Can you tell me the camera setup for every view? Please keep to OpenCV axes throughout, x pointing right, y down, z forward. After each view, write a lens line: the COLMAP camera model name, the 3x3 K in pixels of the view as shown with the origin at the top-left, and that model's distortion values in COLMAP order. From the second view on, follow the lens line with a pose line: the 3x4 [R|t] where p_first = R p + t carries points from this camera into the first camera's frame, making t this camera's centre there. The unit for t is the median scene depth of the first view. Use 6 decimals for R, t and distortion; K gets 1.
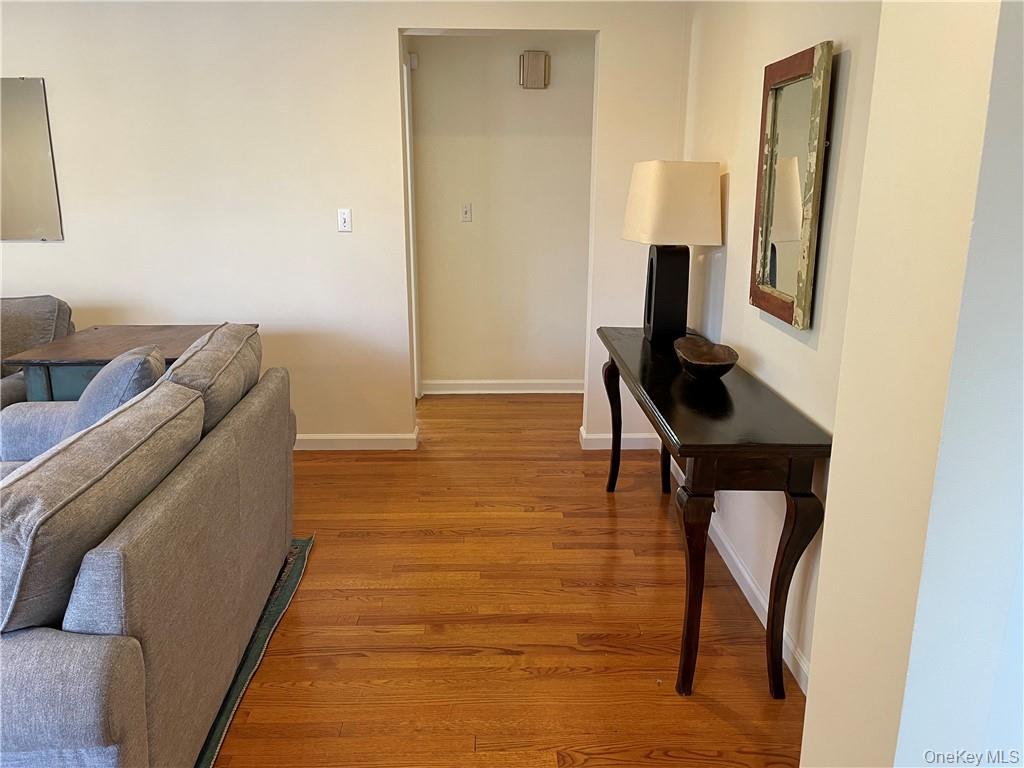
lens RADIAL K [[775.4, 0, 511.4], [0, 775.4, 379.2], [0, 0, 1]] dist [0.037689, -0.008766]
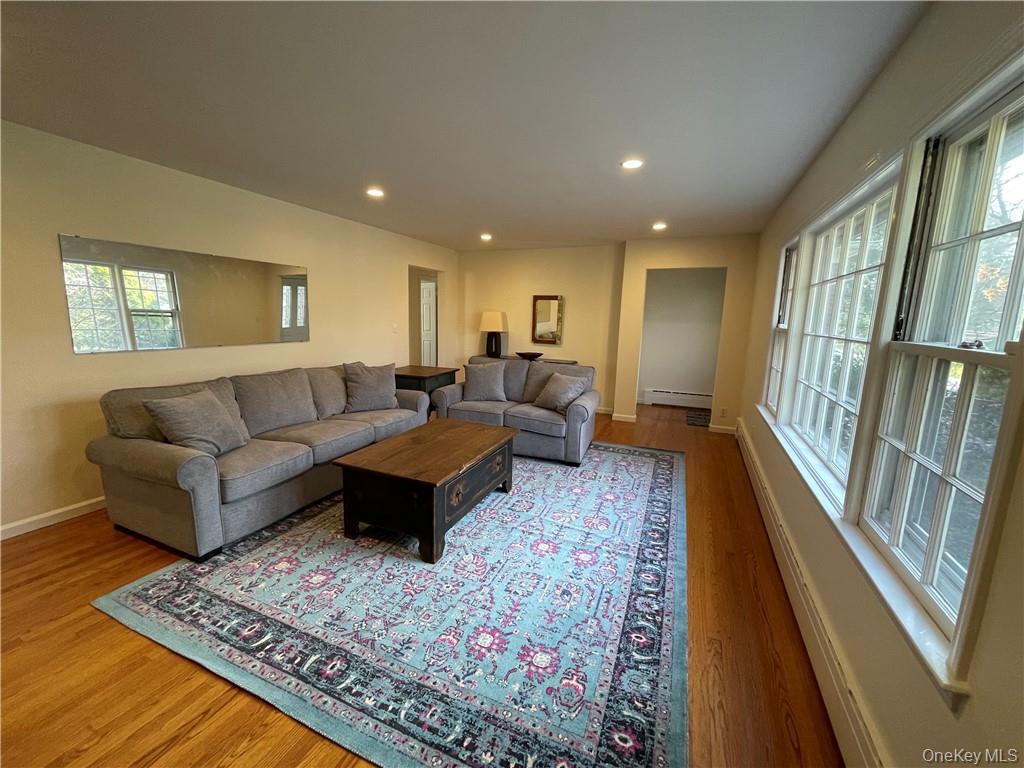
lens RADIAL K [[414.5, 0, 512.8], [0, 414.5, 383.9], [0, 0, 1]] dist [-0.001932, -0.000257]
pose [[0.414130, -0.145657, 0.898488, -2.635505], [0.204040, 0.976848, 0.064314, -0.041172], [-0.887054, 0.156693, 0.434261, 0.071120]]
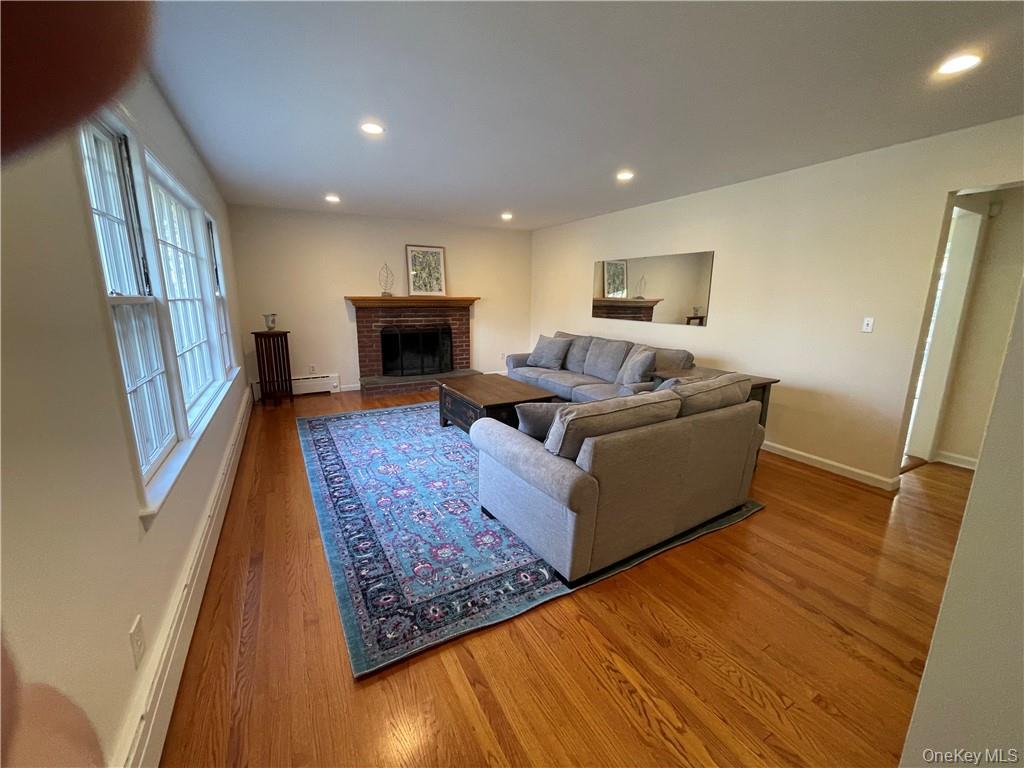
lens RADIAL K [[414.5, 0, 512.5], [0, 414.5, 383.5], [0, 0, 1]] dist [-0.001932, -0.000257]
pose [[0.466645, 0.190067, -0.863780, 0.345743], [-0.228876, 0.969319, 0.089643, -0.015041], [0.854317, 0.155867, 0.495830, 0.056014]]
